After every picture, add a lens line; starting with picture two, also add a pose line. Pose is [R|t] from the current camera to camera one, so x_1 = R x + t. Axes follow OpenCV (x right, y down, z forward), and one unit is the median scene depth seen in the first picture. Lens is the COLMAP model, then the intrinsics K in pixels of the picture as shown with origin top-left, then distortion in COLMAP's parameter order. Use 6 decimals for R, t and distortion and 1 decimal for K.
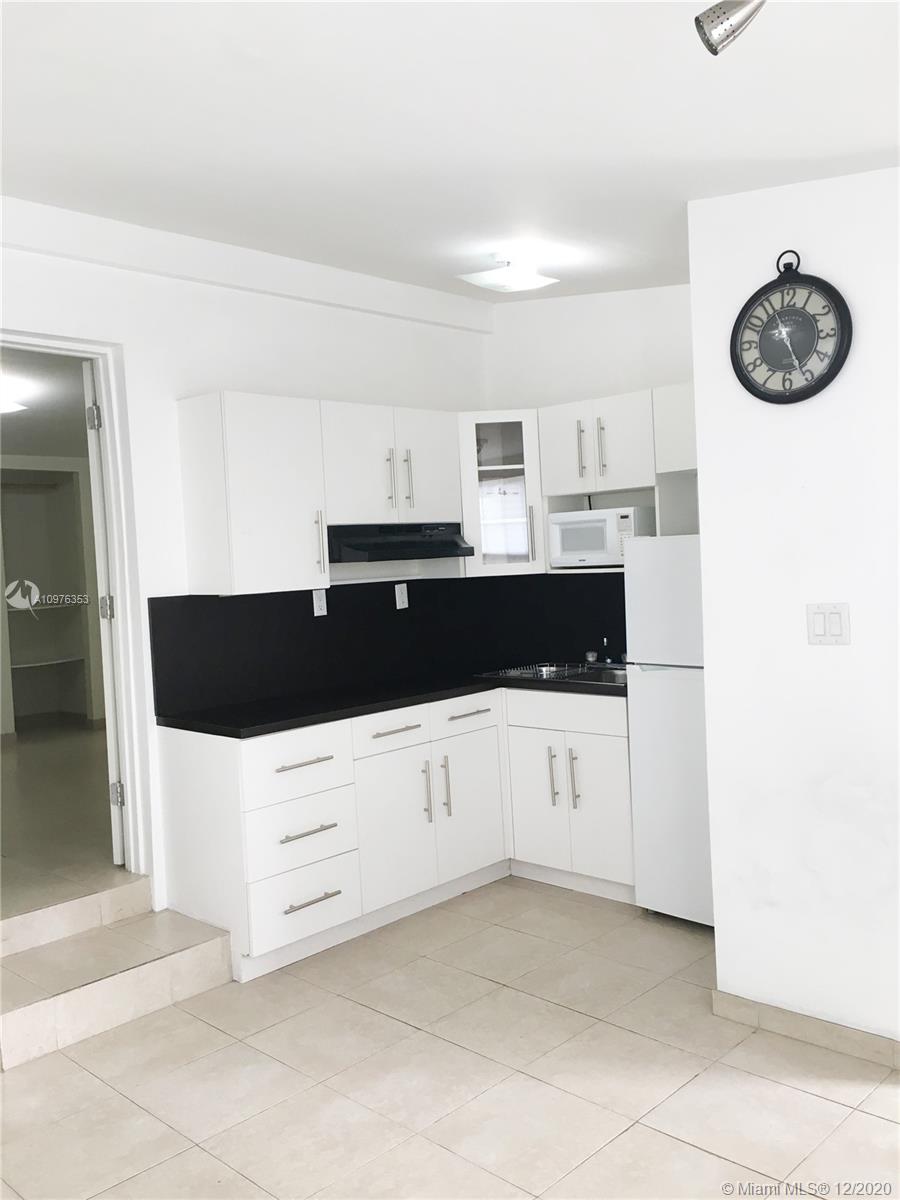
lens RADIAL K [[1024.8, 0, 450.0], [0, 1024.8, 600.0], [0, 0, 1]] dist [0.088686, -0.112397]
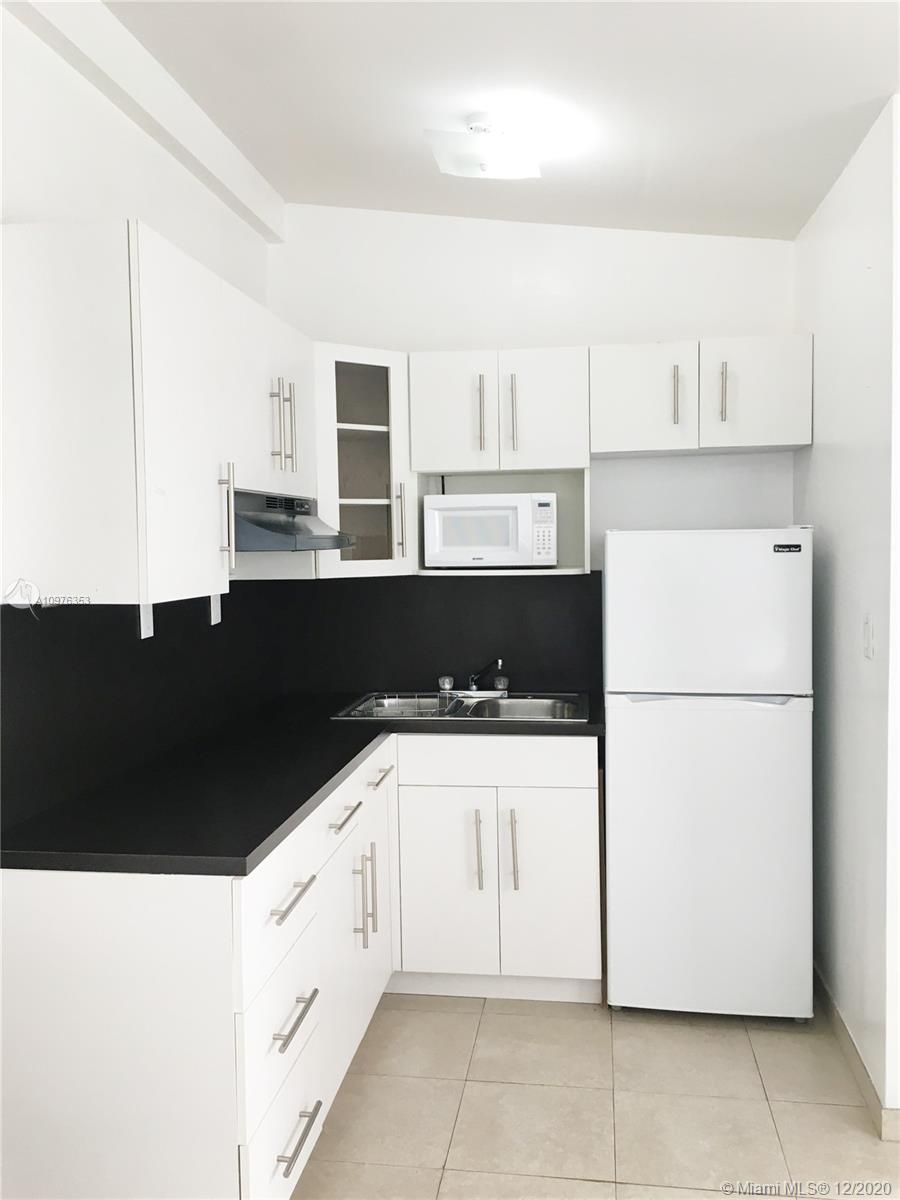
lens RADIAL K [[1024.8, 0, 450.0], [0, 1024.8, 600.0], [0, 0, 1]] dist [0.088686, -0.112397]
pose [[0.805842, 0.002958, 0.592123, -0.374369], [0.000900, 0.999980, -0.006220, -0.003531], [-0.592129, 0.005545, 0.805824, 0.437538]]
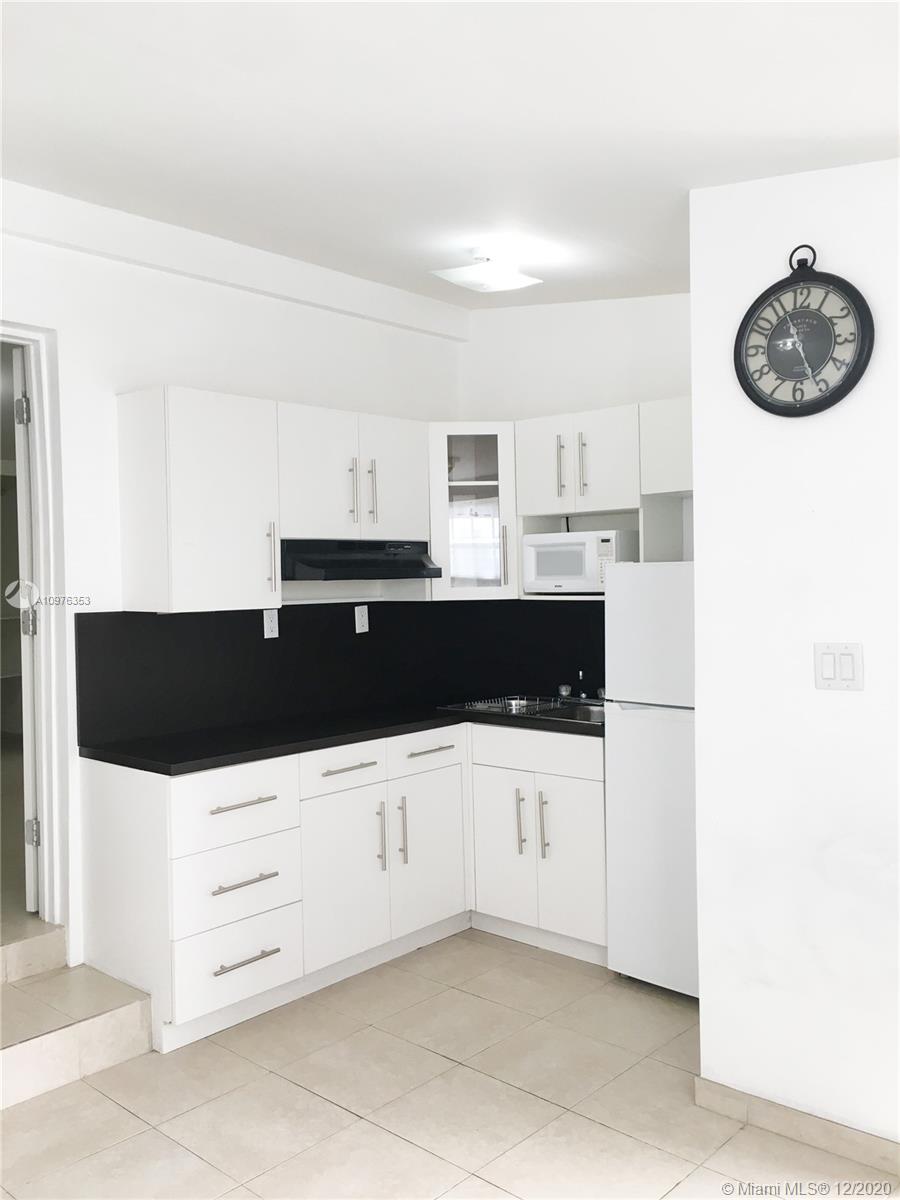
lens RADIAL K [[1024.8, 0, 450.0], [0, 1024.8, 600.0], [0, 0, 1]] dist [0.088686, -0.112397]
pose [[0.999070, 0.030304, 0.030686, 0.003869], [-0.029599, 0.999293, -0.023172, -0.002206], [-0.031367, 0.022243, 0.999260, 0.089696]]
